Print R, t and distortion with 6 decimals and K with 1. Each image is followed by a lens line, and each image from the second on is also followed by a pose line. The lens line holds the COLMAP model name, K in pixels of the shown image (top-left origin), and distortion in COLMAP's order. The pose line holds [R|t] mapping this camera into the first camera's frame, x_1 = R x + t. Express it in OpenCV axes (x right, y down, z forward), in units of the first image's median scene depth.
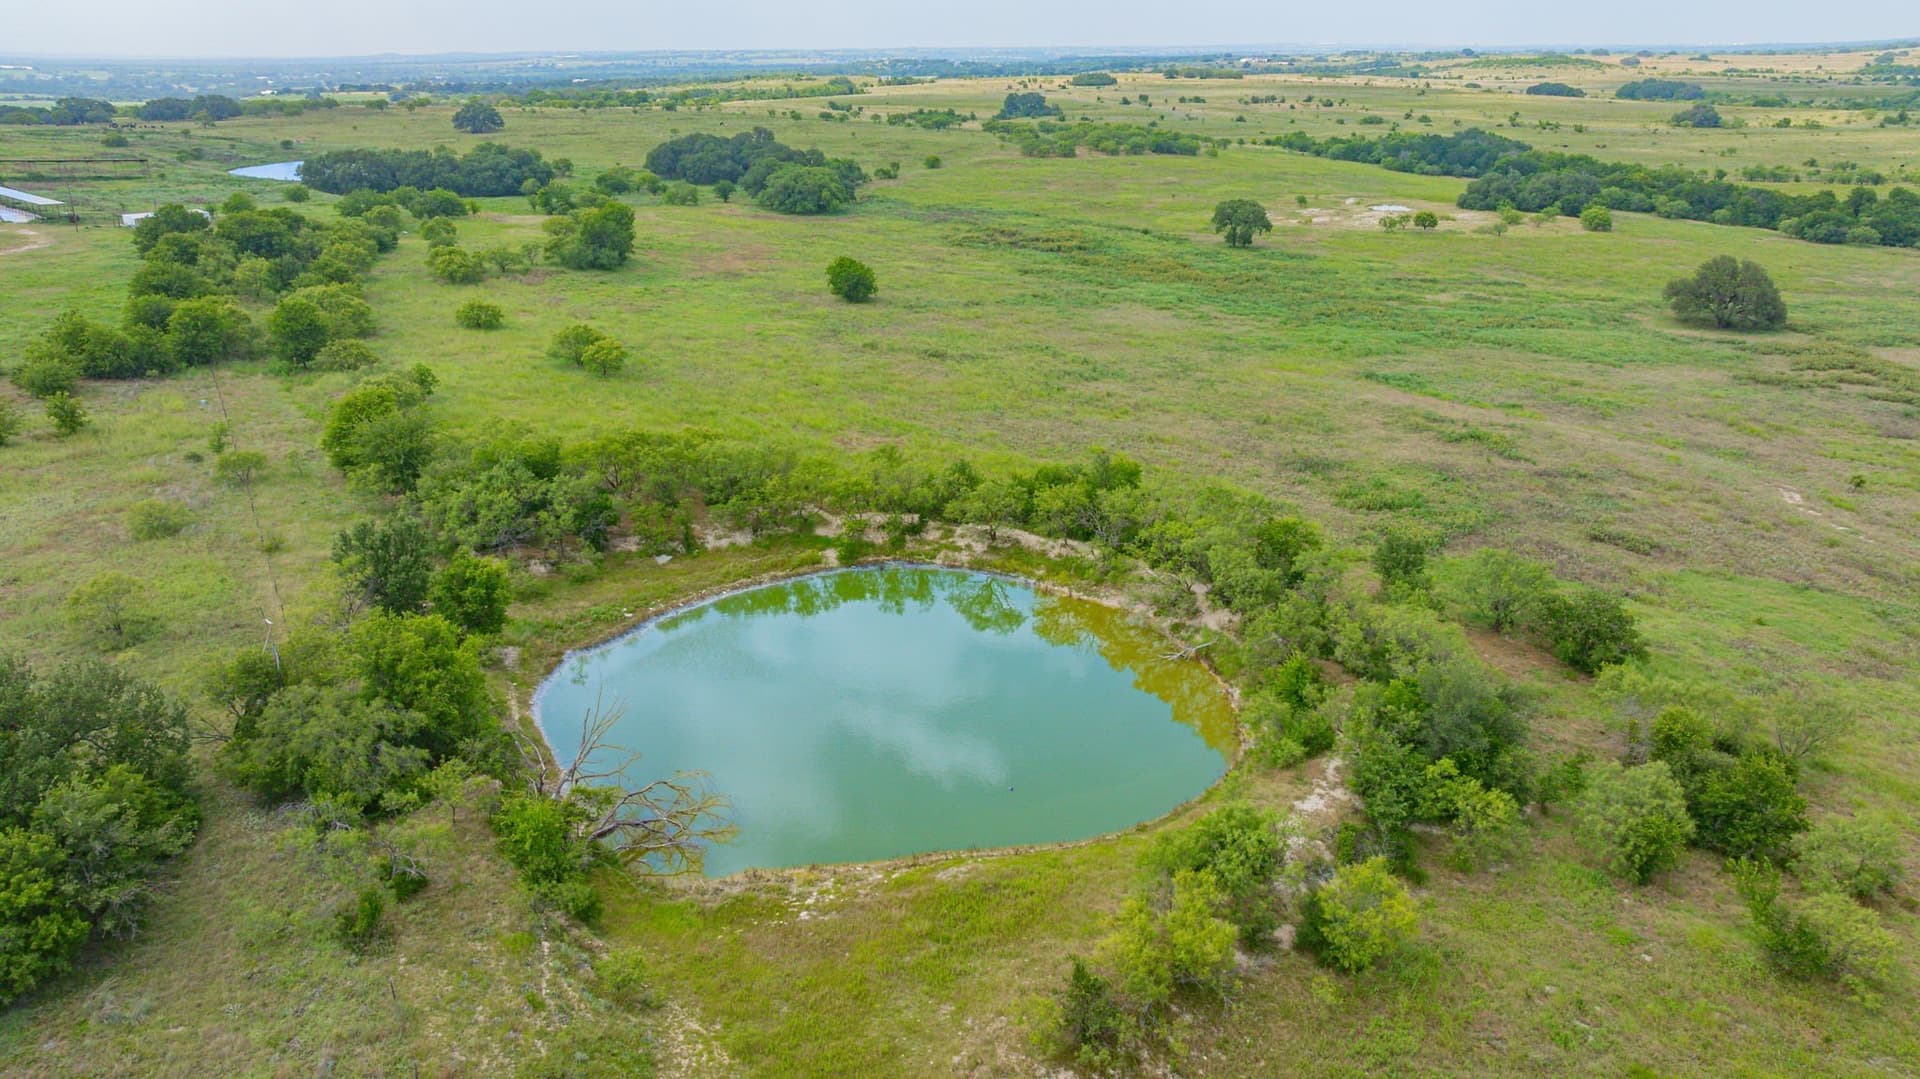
lens RADIAL K [[1362.4, 0, 959.1], [0, 1362.4, 546.4], [0, 0, 1]] dist [-0.013053, 0.005466]
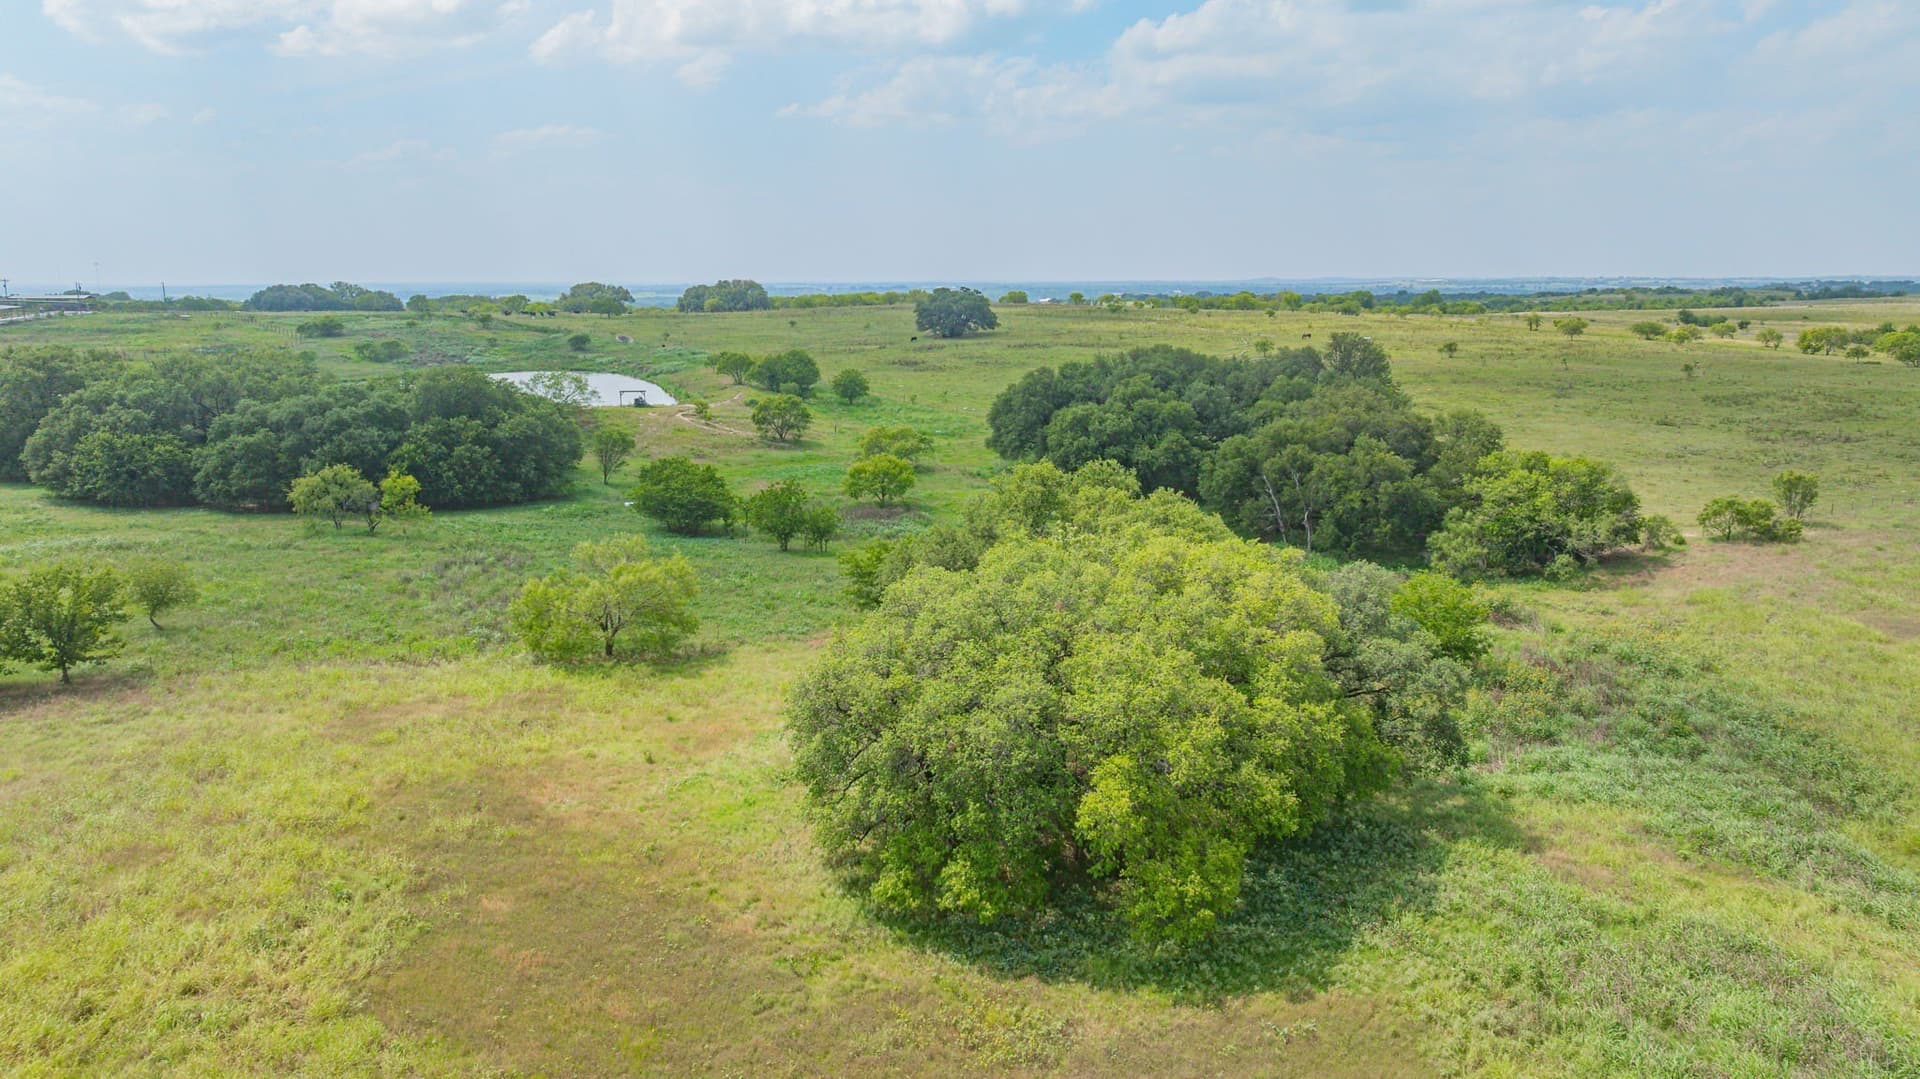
lens RADIAL K [[1362.4, 0, 956.4], [0, 1362.4, 539.2], [0, 0, 1]] dist [-0.013053, 0.005466]
pose [[0.821087, 0.116023, -0.558887, -0.042275], [-0.204032, 0.974093, -0.097536, -0.271825], [0.533092, 0.194117, 0.823488, 0.896162]]
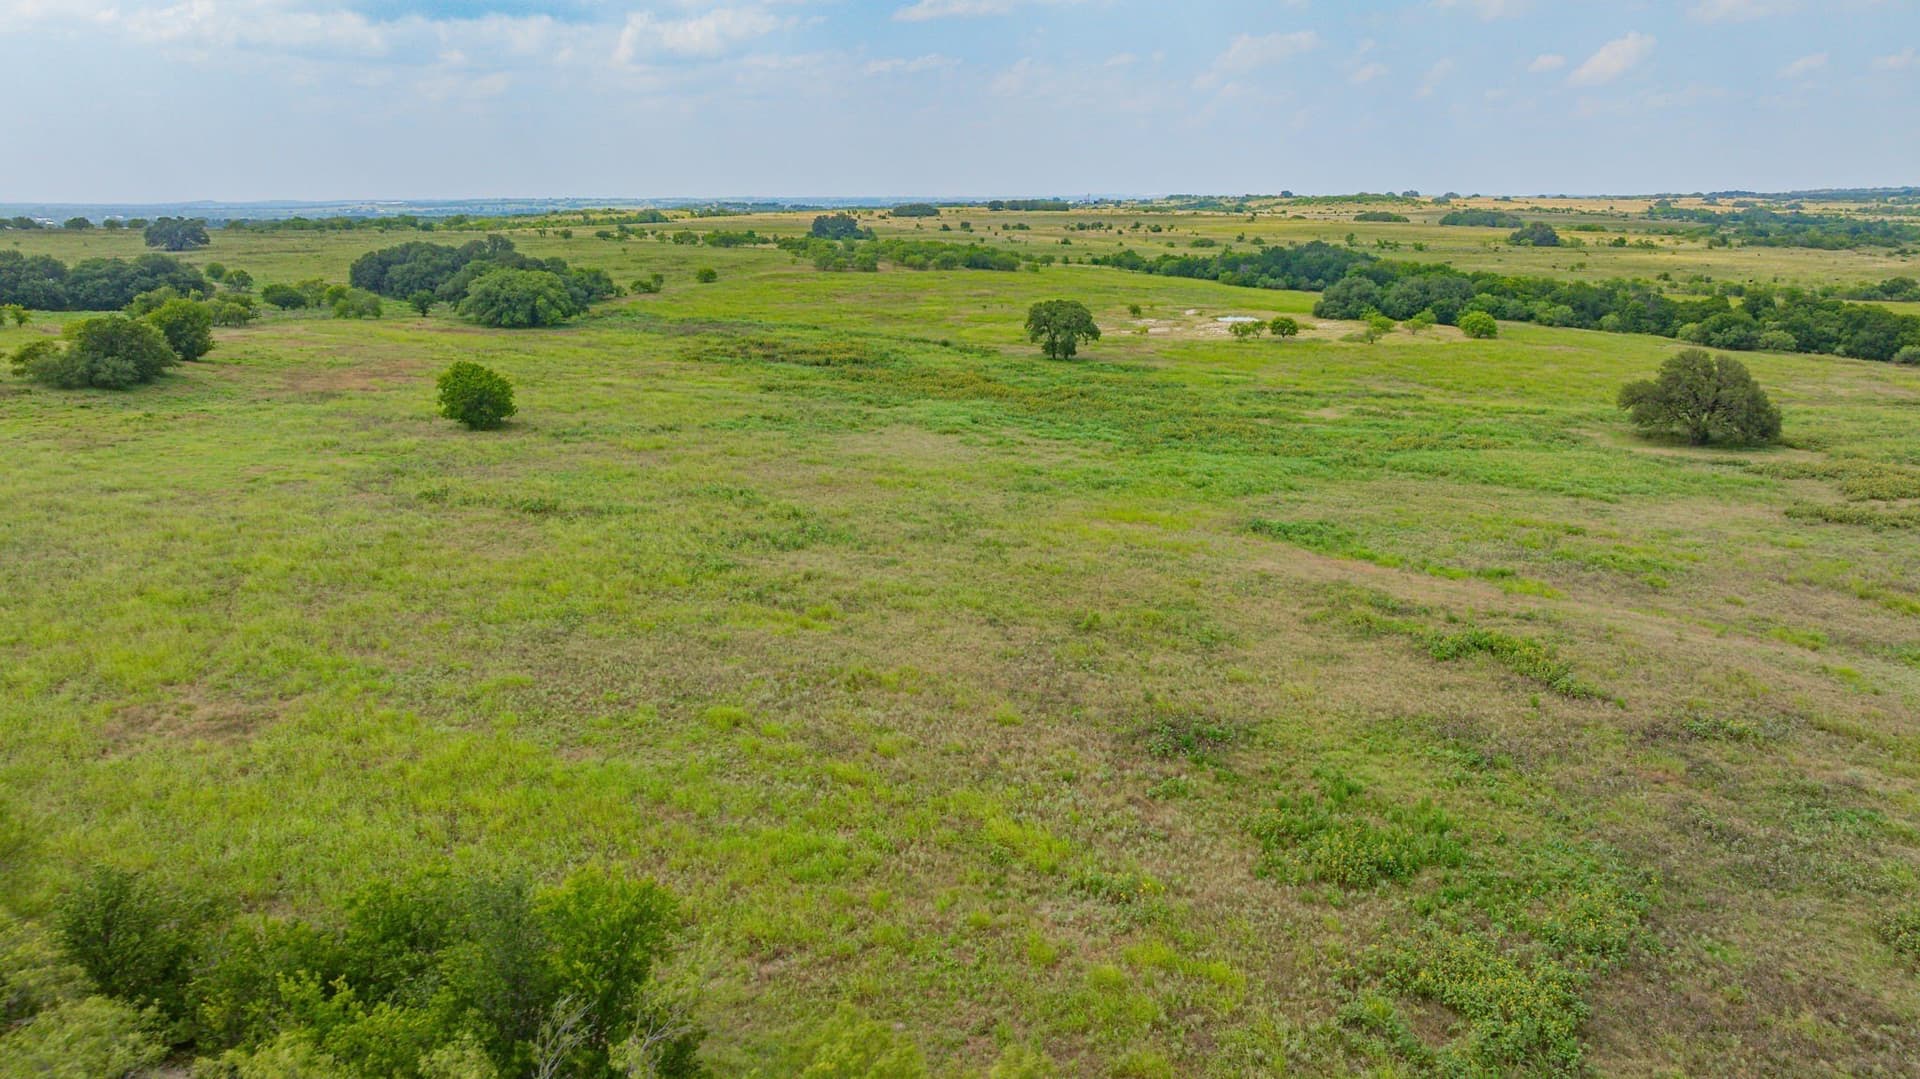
lens RADIAL K [[1362.4, 0, 958.4], [0, 1362.4, 541.3], [0, 0, 1]] dist [-0.013053, 0.005466]
pose [[0.993638, -0.024819, 0.109848, 0.052458], [0.036299, 0.993938, -0.103773, -0.031847], [-0.106607, 0.107100, 0.988516, 0.215527]]
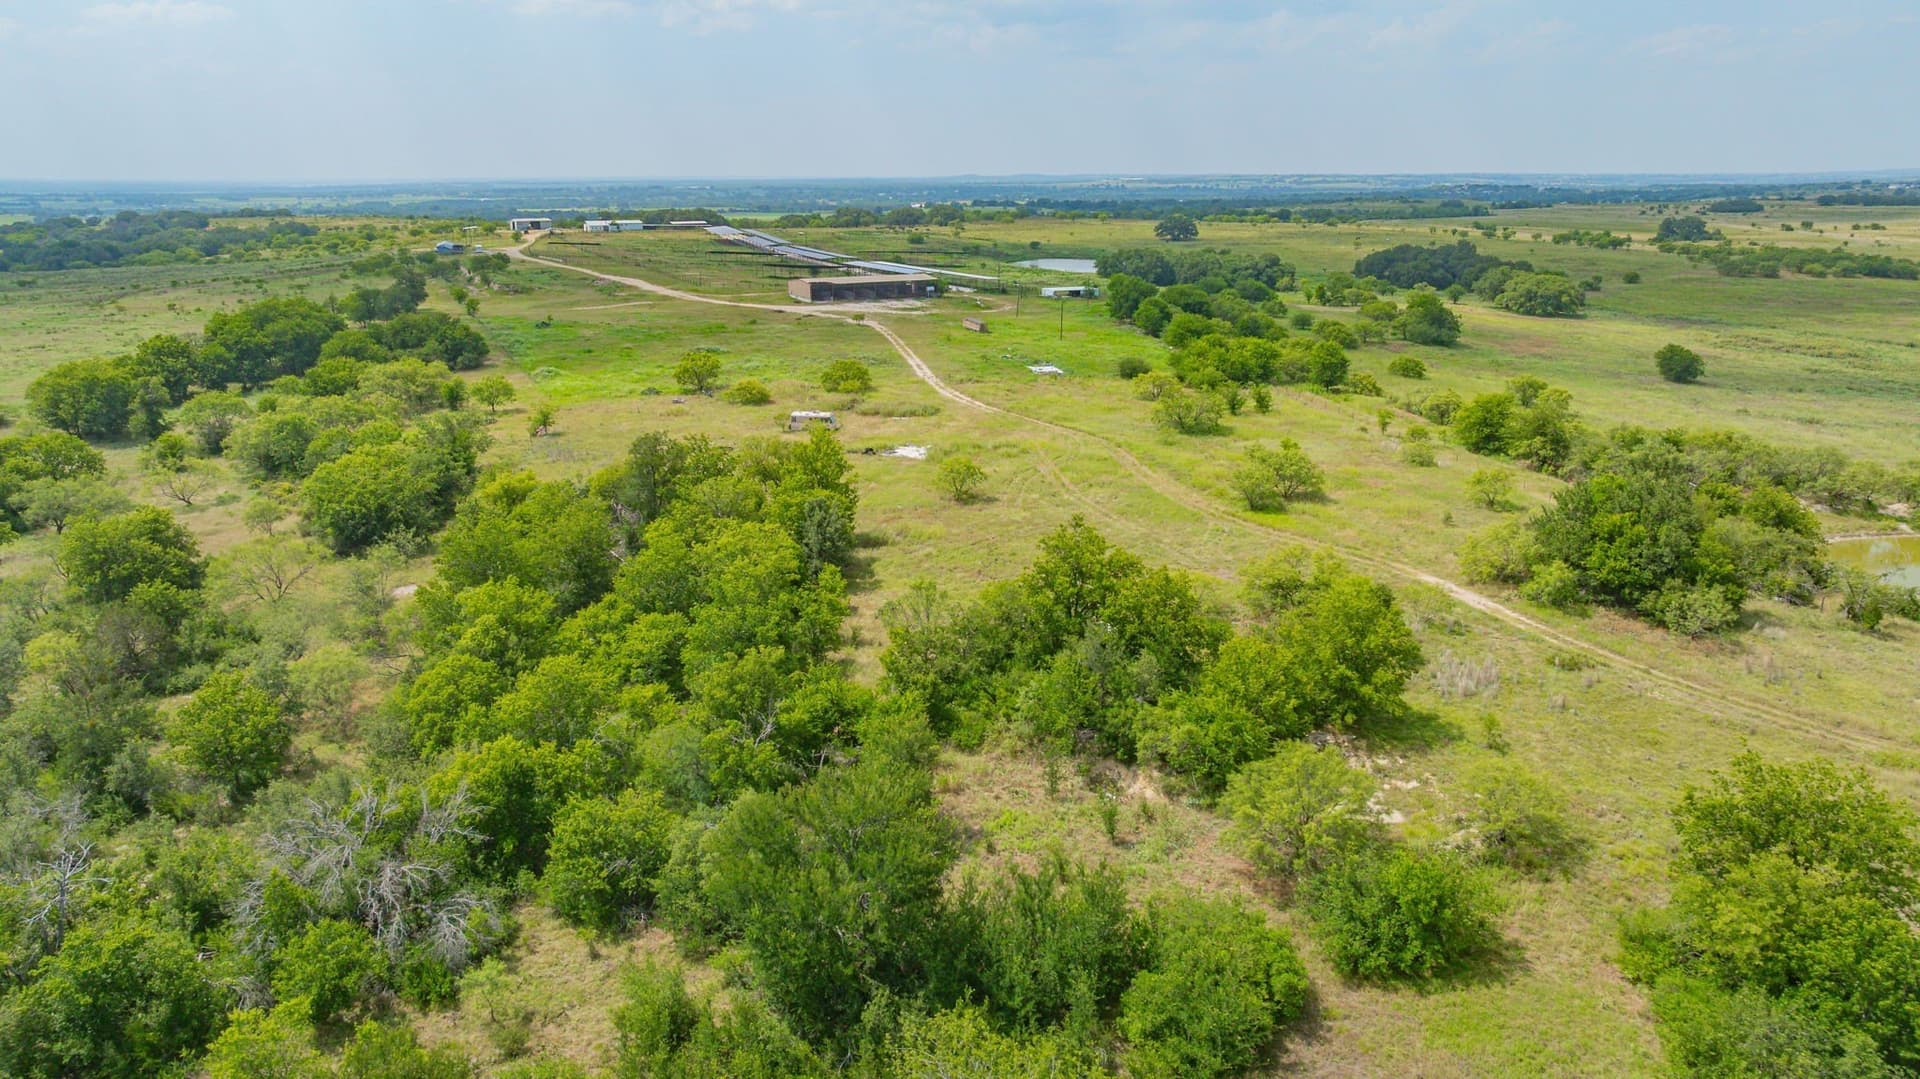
lens RADIAL K [[1362.4, 0, 956.3], [0, 1362.4, 542.2], [0, 0, 1]] dist [-0.013053, 0.005466]
pose [[0.929868, 0.099982, -0.354047, -0.149766], [-0.129956, 0.989588, -0.061857, 0.069347], [0.344177, 0.103529, 0.933180, -0.179978]]
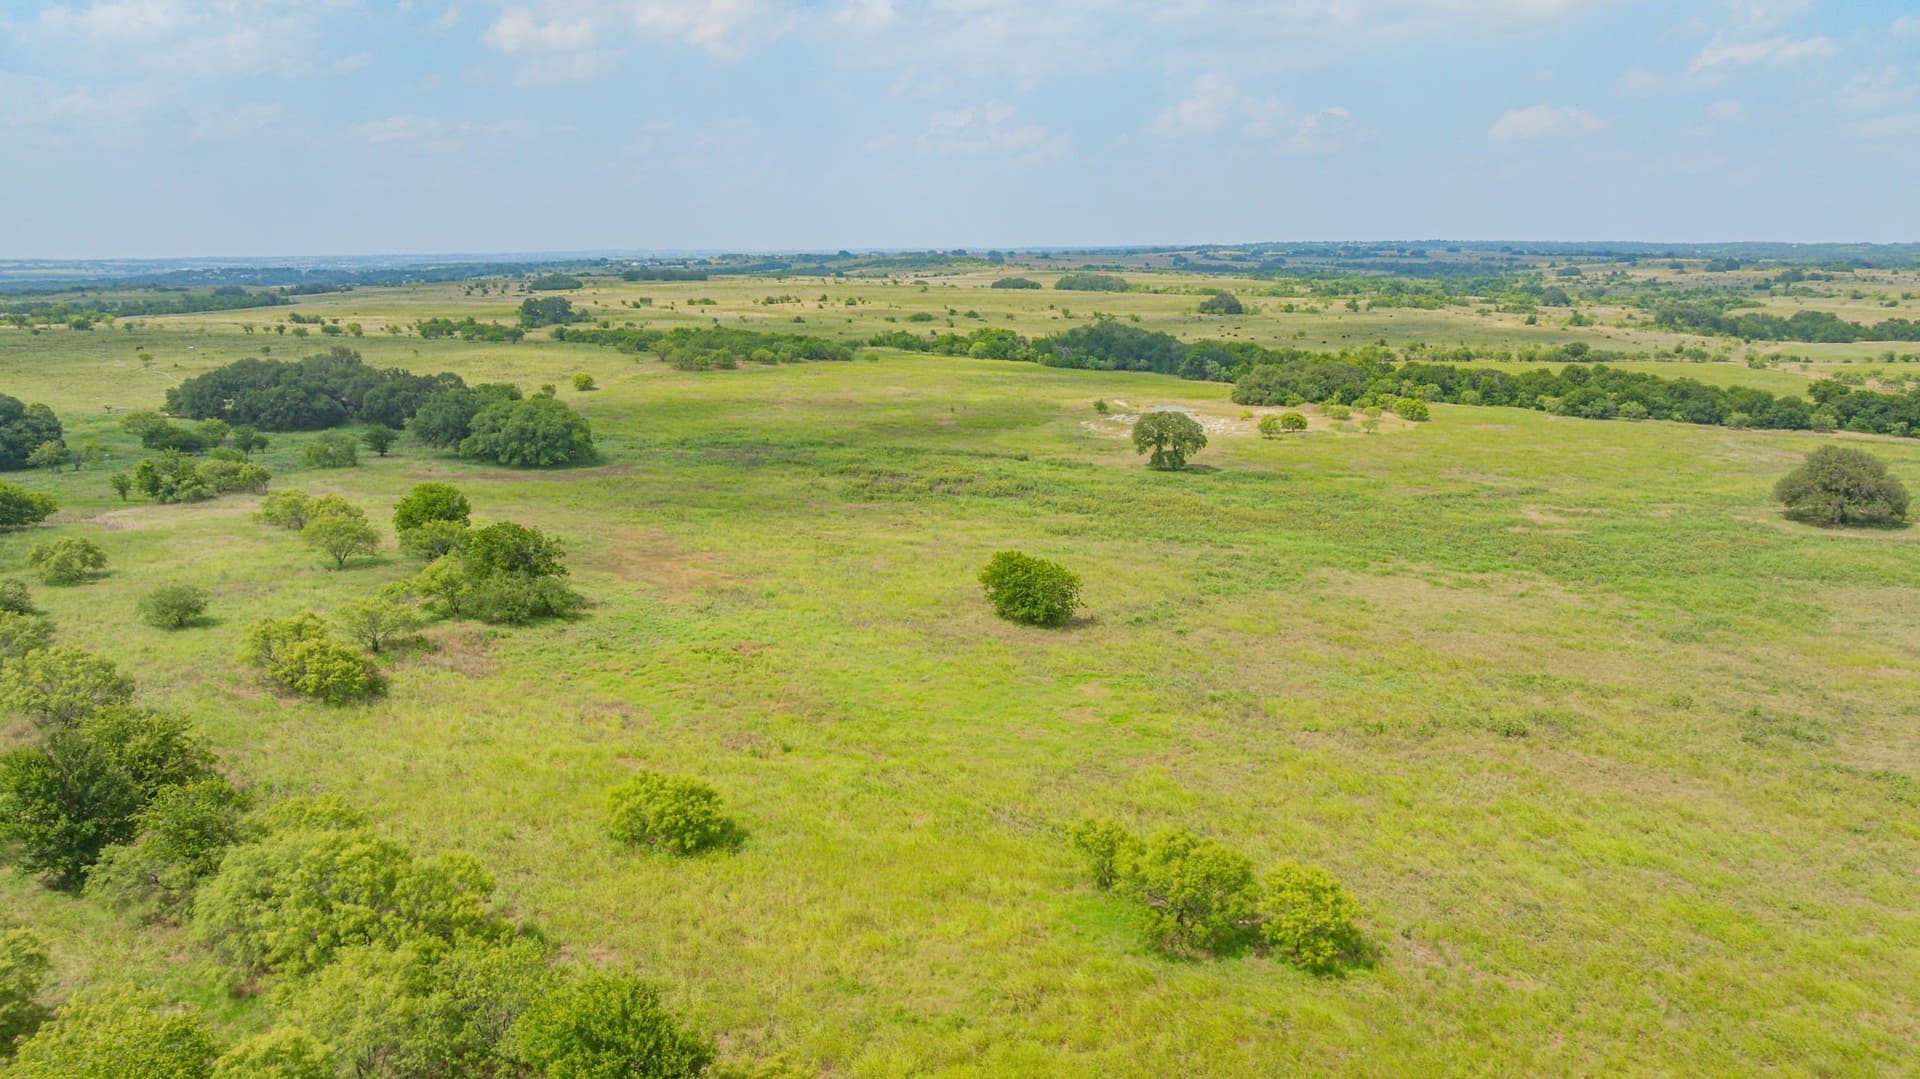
lens RADIAL K [[1362.4, 0, 953.2], [0, 1362.4, 532.6], [0, 0, 1]] dist [-0.013053, 0.005466]
pose [[0.890506, -0.095824, 0.444766, -0.243384], [0.161252, 0.980584, -0.111592, -0.105471], [-0.425437, 0.171093, 0.888668, 0.320777]]
